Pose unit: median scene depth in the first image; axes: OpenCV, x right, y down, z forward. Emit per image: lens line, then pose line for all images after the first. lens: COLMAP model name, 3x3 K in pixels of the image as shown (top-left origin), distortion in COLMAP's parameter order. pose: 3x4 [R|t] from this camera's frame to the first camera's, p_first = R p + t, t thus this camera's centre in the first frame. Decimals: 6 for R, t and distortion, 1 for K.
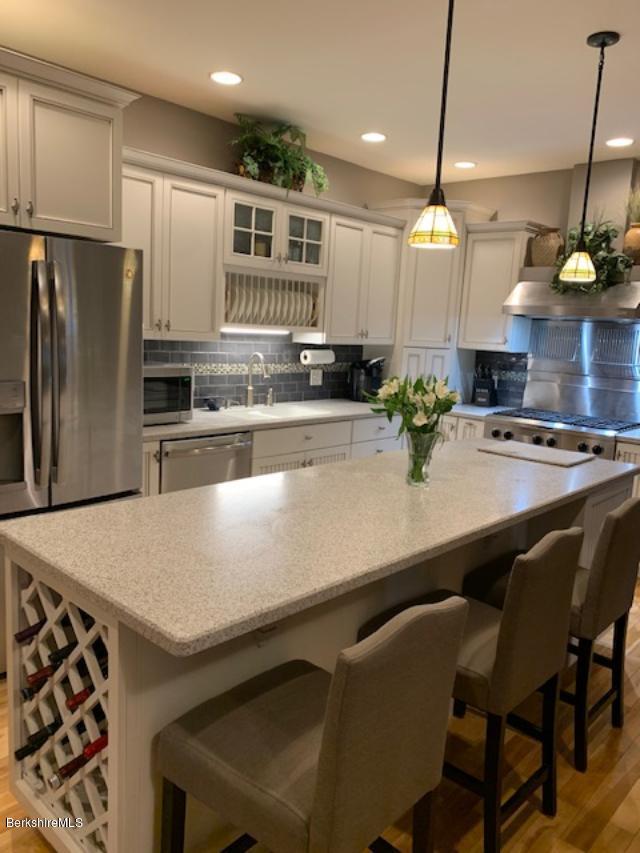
lens RADIAL K [[655.4, 0, 318.8], [0, 655.4, 425.4], [0, 0, 1]] dist [0.027935, -0.048982]
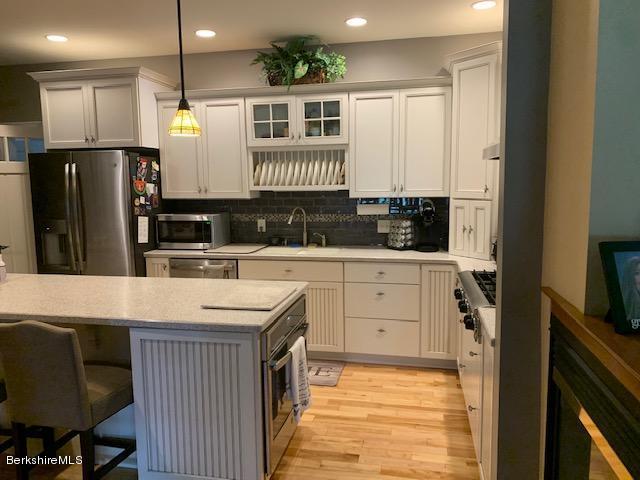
lens RADIAL K [[489.3, 0, 320.0], [0, 489.3, 240.0], [0, 0, 1]] dist [0.034720, -0.055059]
pose [[0.514861, 0.043509, -0.856169, 0.779977], [-0.091139, 0.995829, -0.004200, -0.039111], [0.852415, 0.080193, 0.516679, 0.499472]]
